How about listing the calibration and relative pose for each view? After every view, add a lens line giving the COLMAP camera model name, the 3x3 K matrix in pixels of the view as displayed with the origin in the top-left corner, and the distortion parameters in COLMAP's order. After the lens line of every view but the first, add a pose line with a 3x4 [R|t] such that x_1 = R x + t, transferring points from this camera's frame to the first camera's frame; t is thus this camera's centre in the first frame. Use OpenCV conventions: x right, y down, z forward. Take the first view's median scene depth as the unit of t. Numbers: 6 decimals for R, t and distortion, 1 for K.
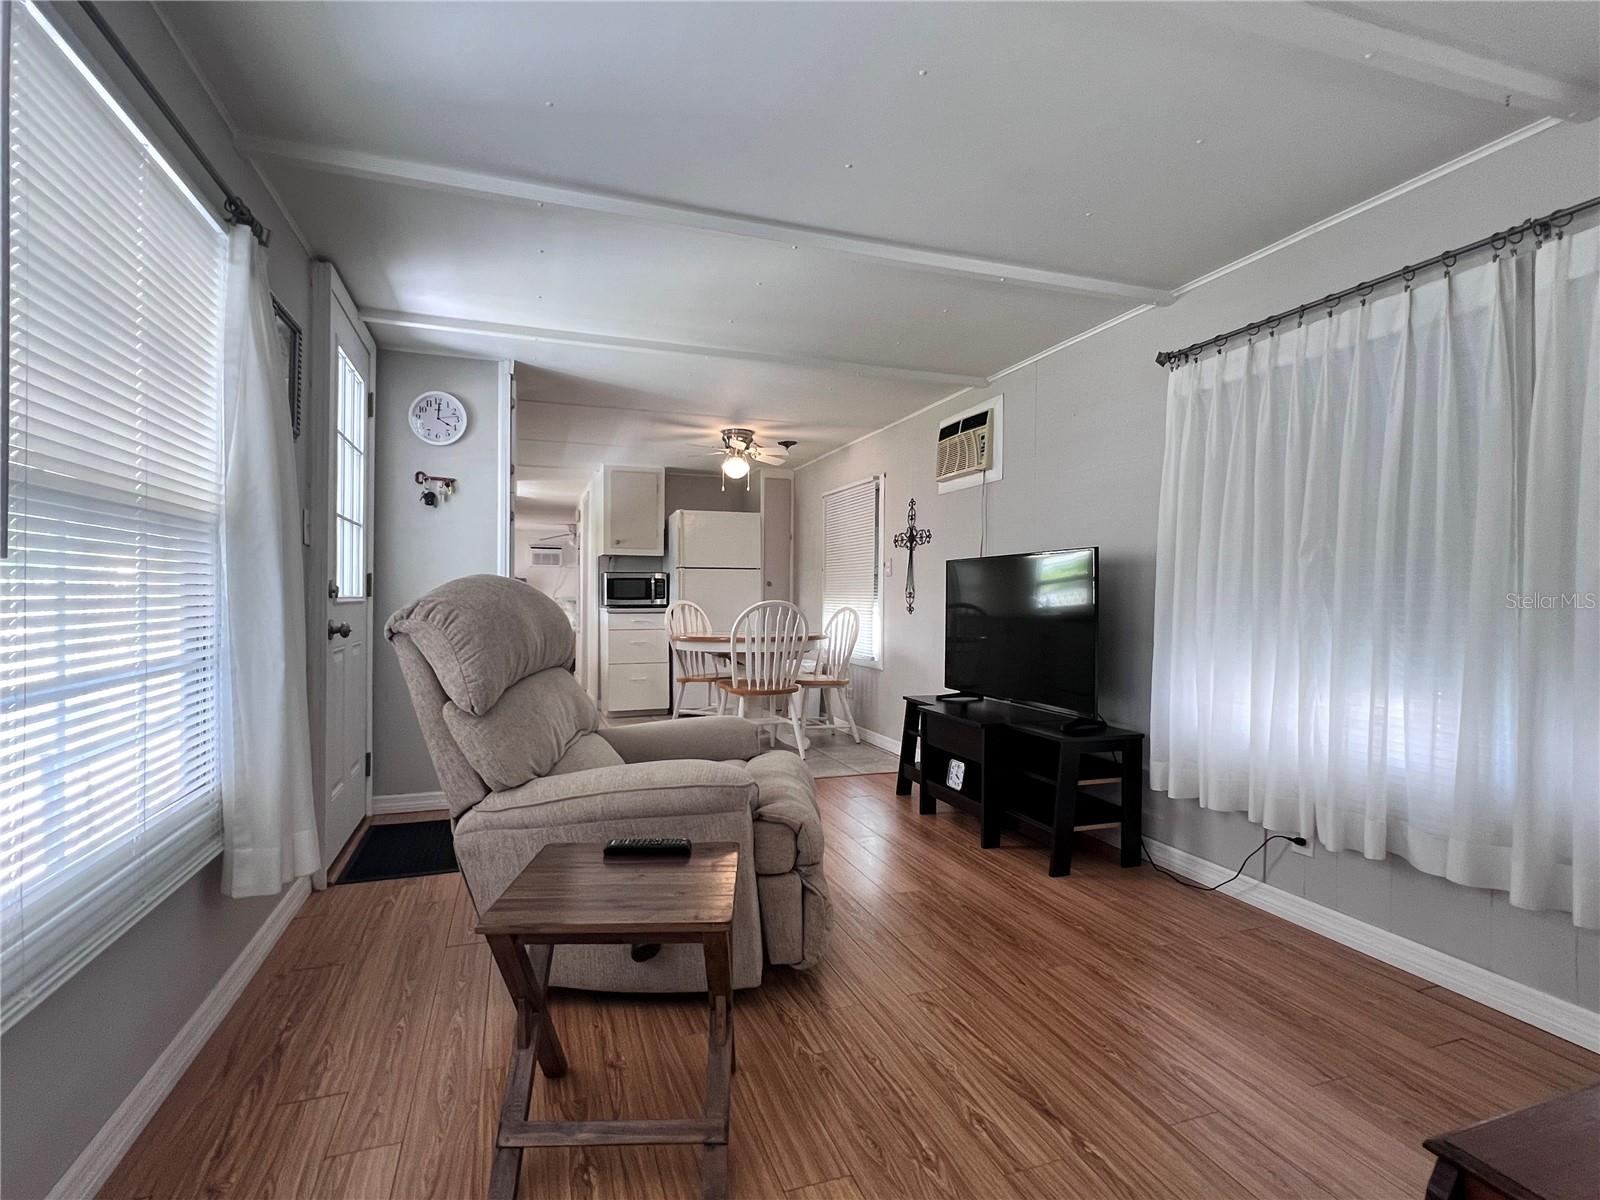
lens RADIAL K [[788.6, 0, 802.4], [0, 788.6, 602.8], [0, 0, 1]] dist [-0.000598, -0.000499]
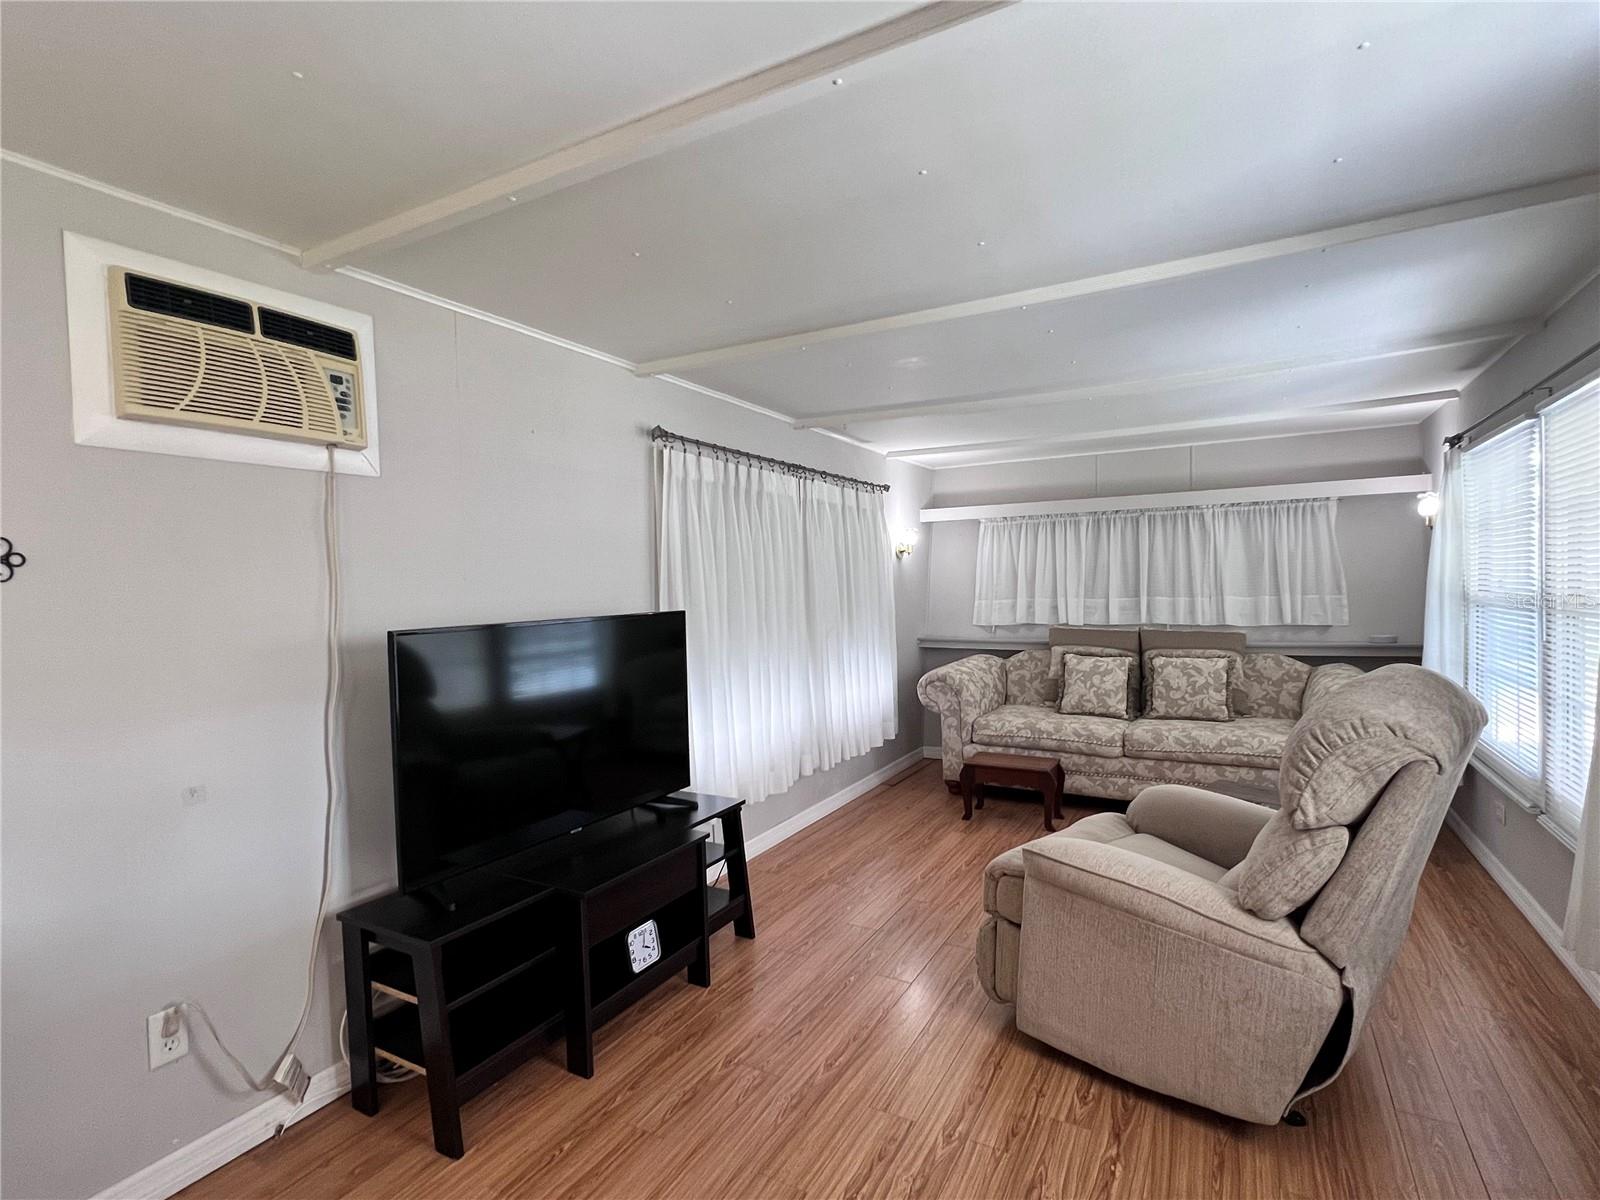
lens RADIAL K [[798.1, 0, 803.2], [0, 798.1, 602.9], [0, 0, 1]] dist [0.000232, 0.001427]
pose [[-0.664831, -0.010596, 0.746919, -0.490905], [0.024101, 0.999075, 0.035626, -0.118350], [-0.746605, 0.041687, -0.663960, 1.628419]]
